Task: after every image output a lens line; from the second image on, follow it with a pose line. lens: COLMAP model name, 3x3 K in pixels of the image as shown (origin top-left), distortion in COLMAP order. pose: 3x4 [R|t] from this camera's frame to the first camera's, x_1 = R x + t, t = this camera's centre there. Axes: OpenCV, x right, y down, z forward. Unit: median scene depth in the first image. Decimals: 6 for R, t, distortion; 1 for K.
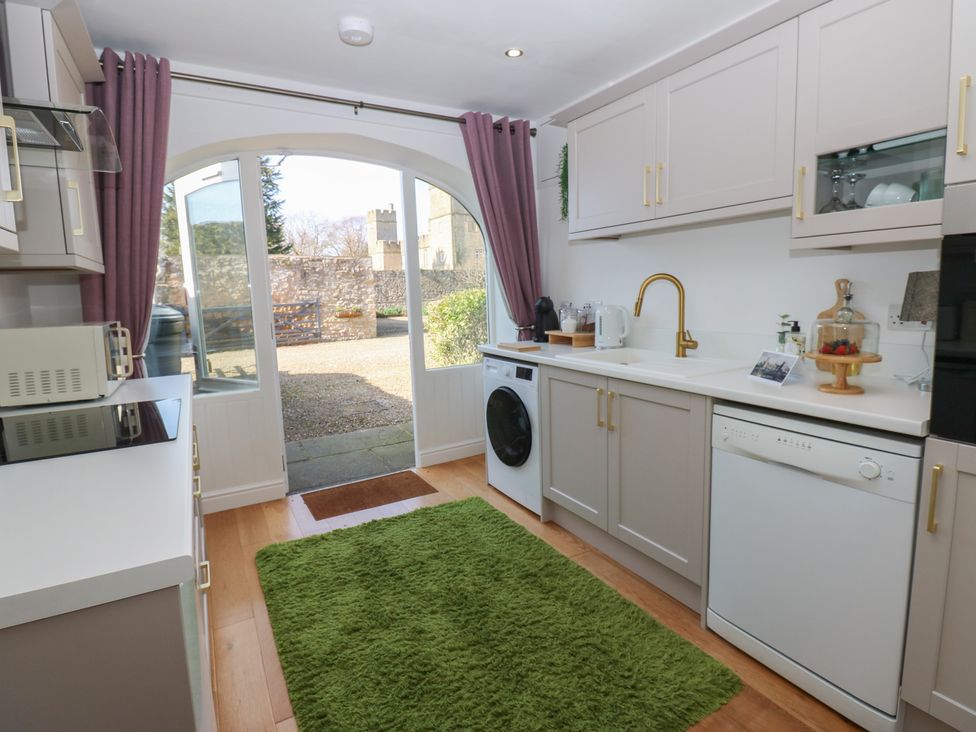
lens RADIAL K [[516.1, 0, 489.0], [0, 516.1, 357.2], [0, 0, 1]] dist [-0.004829, -0.000963]
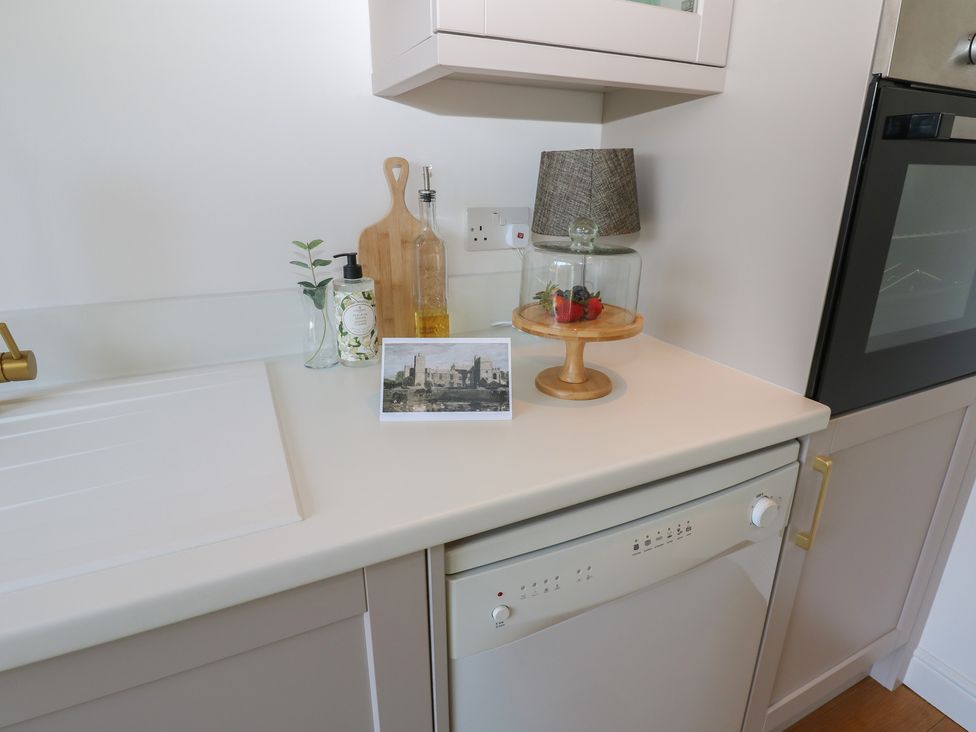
lens RADIAL K [[533.5, 0, 494.4], [0, 533.5, 353.1], [0, 0, 1]] dist [0.006829, -0.017288]
pose [[0.068965, -0.291447, 0.954098, 0.091062], [0.120437, 0.951812, 0.282043, -0.063748], [-0.990323, 0.095458, 0.100743, 0.520974]]
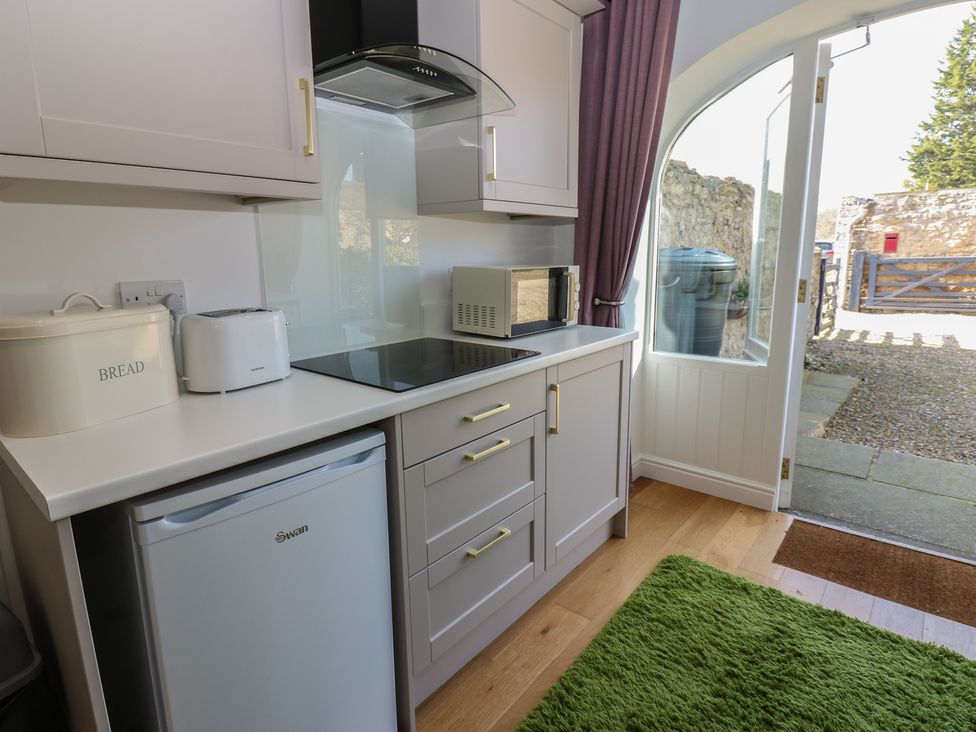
lens RADIAL K [[533.5, 0, 494.4], [0, 533.5, 353.1], [0, 0, 1]] dist [0.006829, -0.017288]
pose [[0.338186, 0.201112, -0.919339, 0.138754], [-0.119563, 0.978164, 0.169999, -0.040489], [0.933453, 0.052428, 0.354847, 0.321016]]
